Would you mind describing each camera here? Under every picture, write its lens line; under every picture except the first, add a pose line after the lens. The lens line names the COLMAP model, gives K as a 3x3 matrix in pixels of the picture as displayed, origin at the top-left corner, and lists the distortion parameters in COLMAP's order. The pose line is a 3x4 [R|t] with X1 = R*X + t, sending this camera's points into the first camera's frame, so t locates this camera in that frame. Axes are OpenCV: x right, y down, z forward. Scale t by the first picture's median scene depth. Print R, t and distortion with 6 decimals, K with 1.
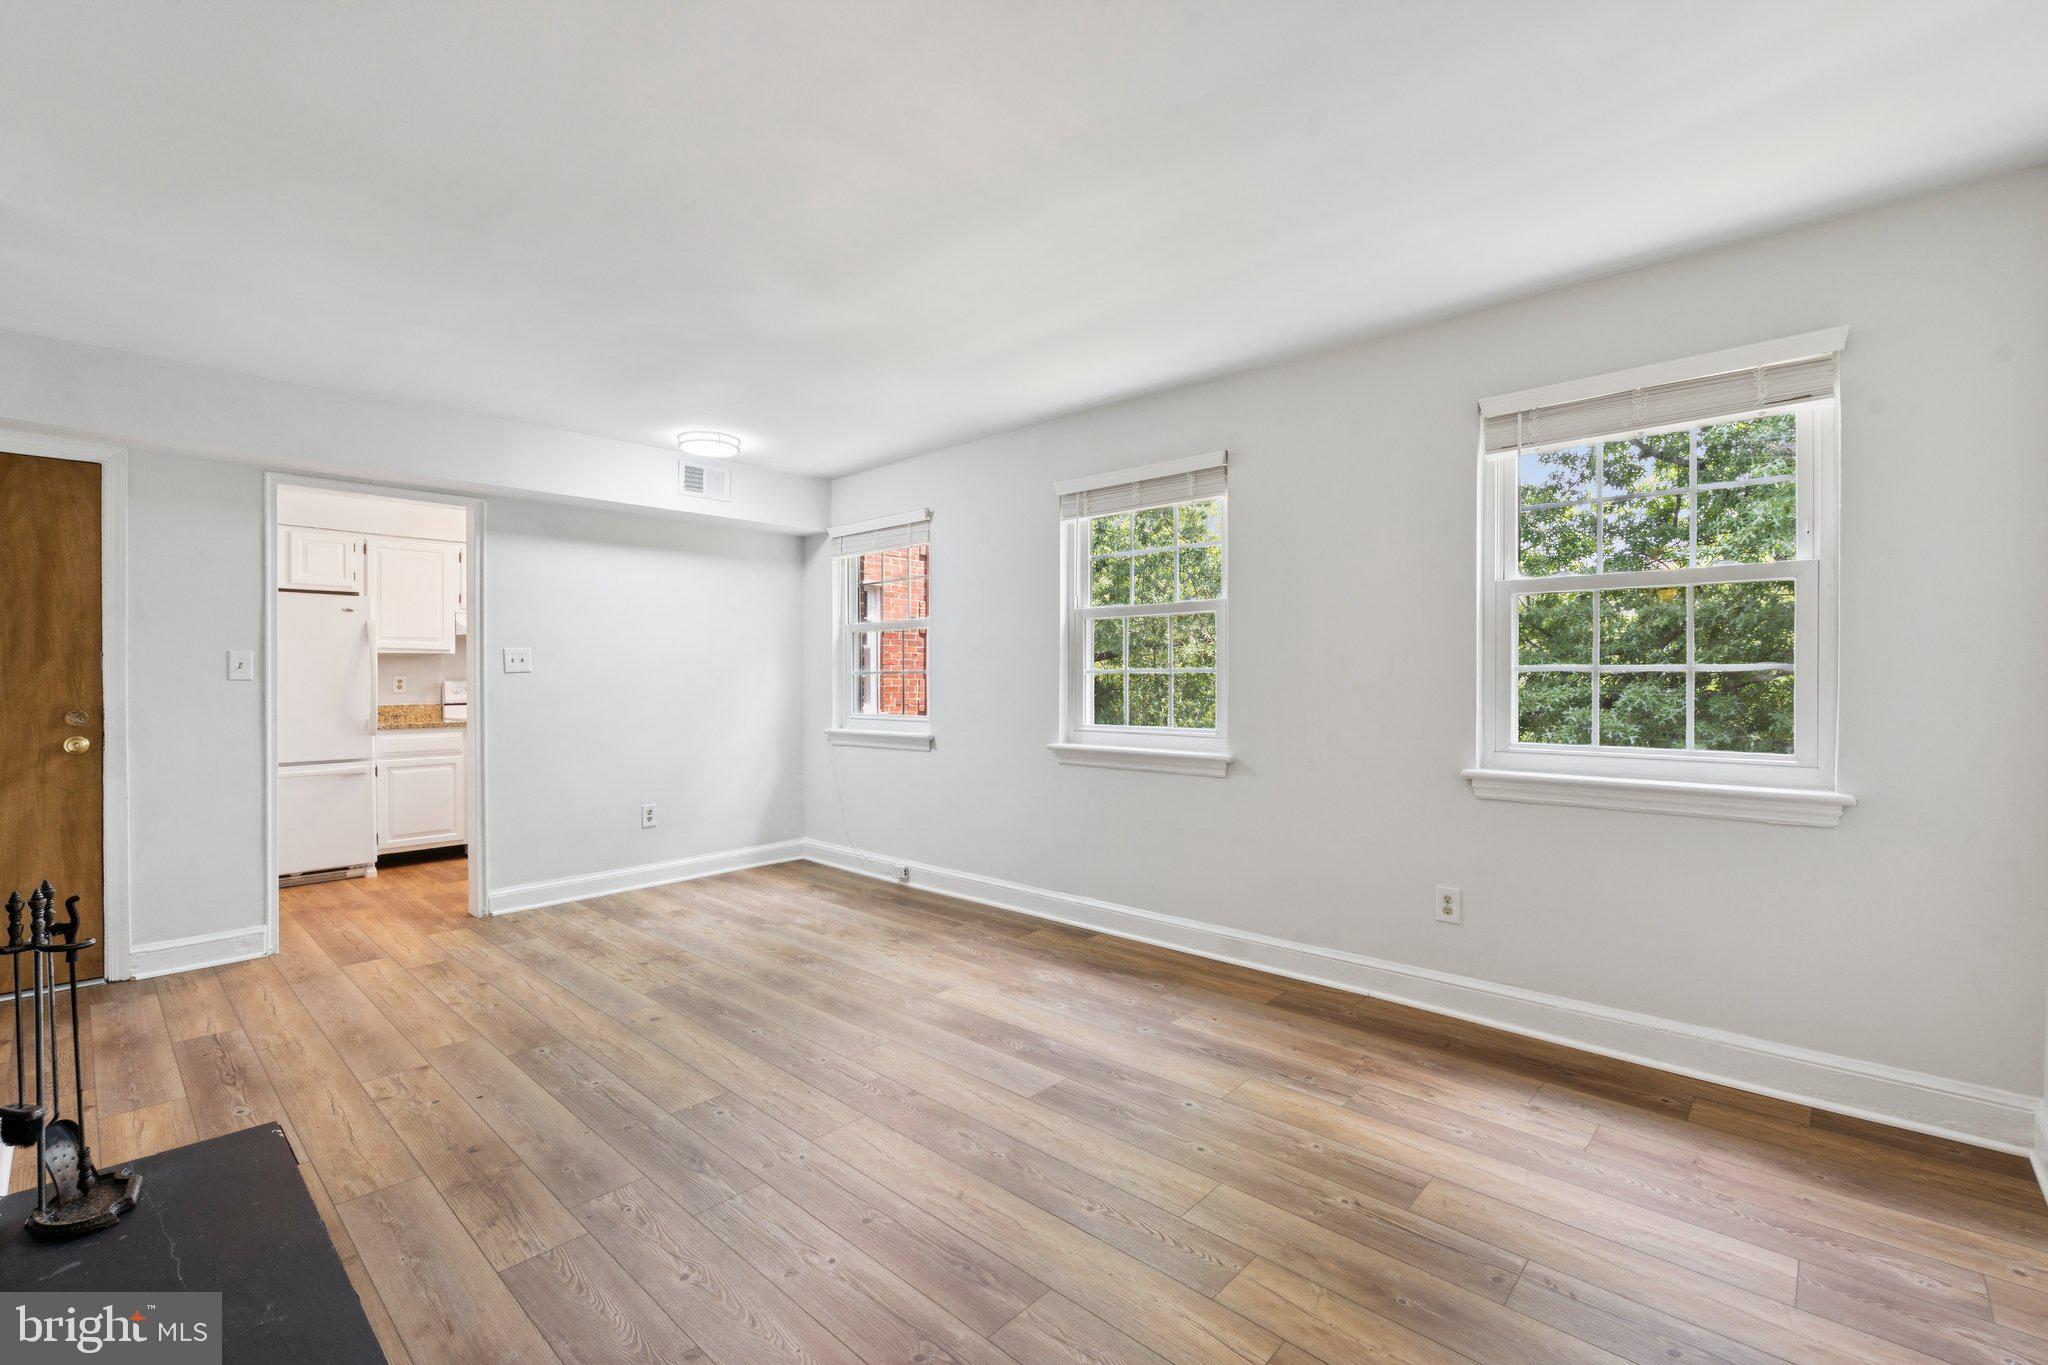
lens RADIAL K [[889.2, 0, 1012.9], [0, 889.2, 681.1], [0, 0, 1]] dist [-0.028872, 0.000268]
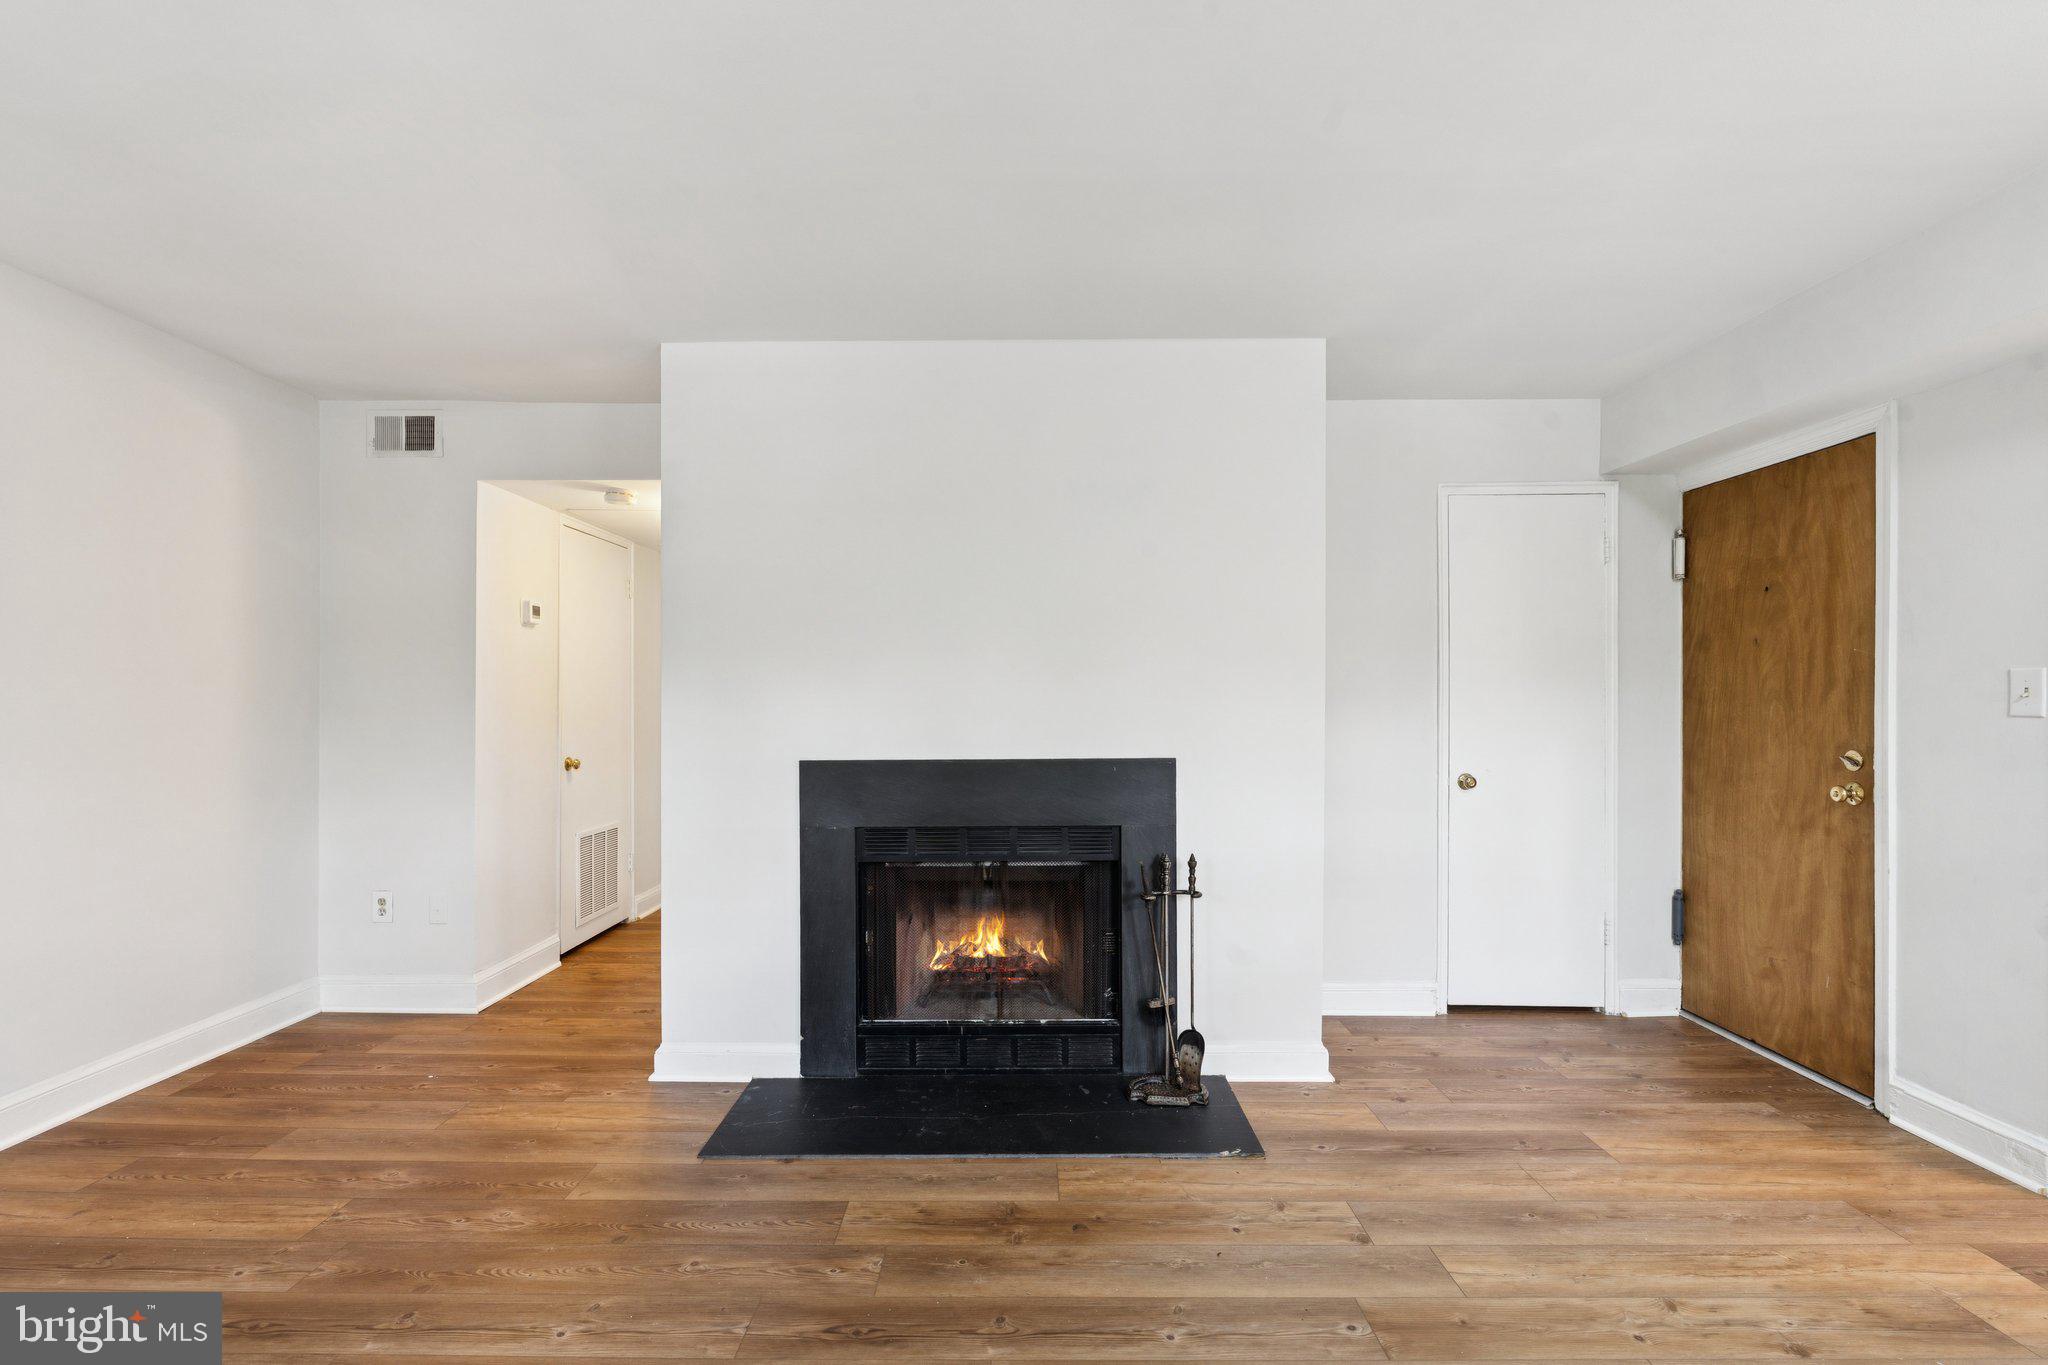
lens RADIAL K [[923.7, 0, 1033.6], [0, 923.7, 696.9], [0, 0, 1]] dist [-0.010654, 0.000061]
pose [[-0.731020, -0.003821, -0.682345, 0.055265], [-0.007306, 0.999971, 0.002228, -0.013711], [0.682317, 0.006613, -0.731027, 1.252980]]
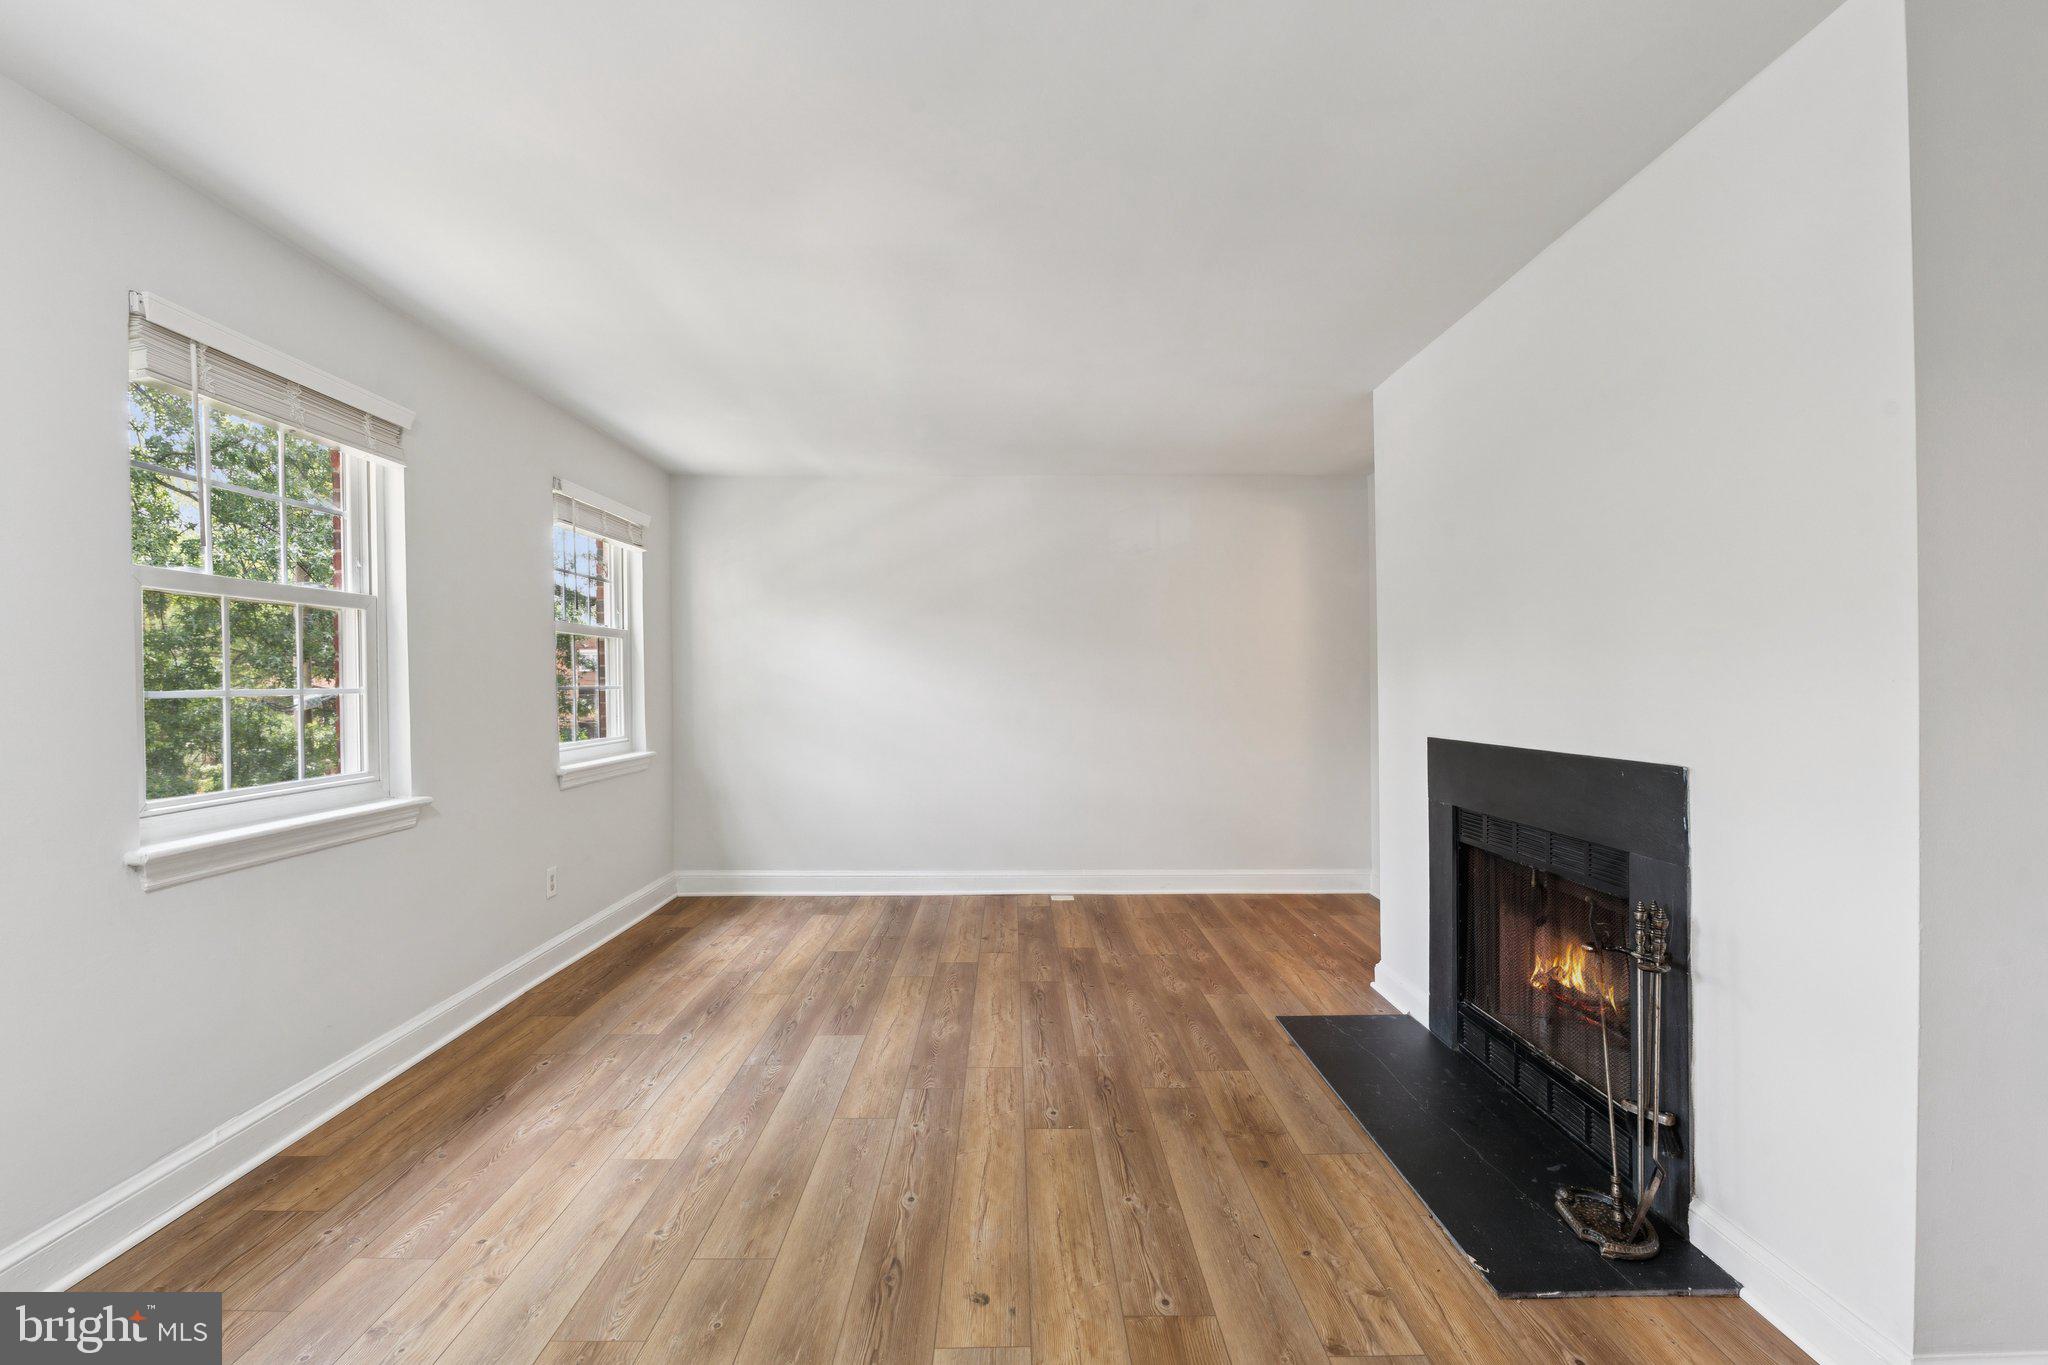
lens RADIAL K [[889.2, 0, 1012.9], [0, 889.2, 681.1], [0, 0, 1]] dist [-0.028872, 0.000268]
pose [[-0.681611, 0.001637, 0.731713, -0.883229], [0.010130, 0.999923, 0.007199, -0.029640], [-0.731645, 0.012319, -0.681575, 1.437498]]
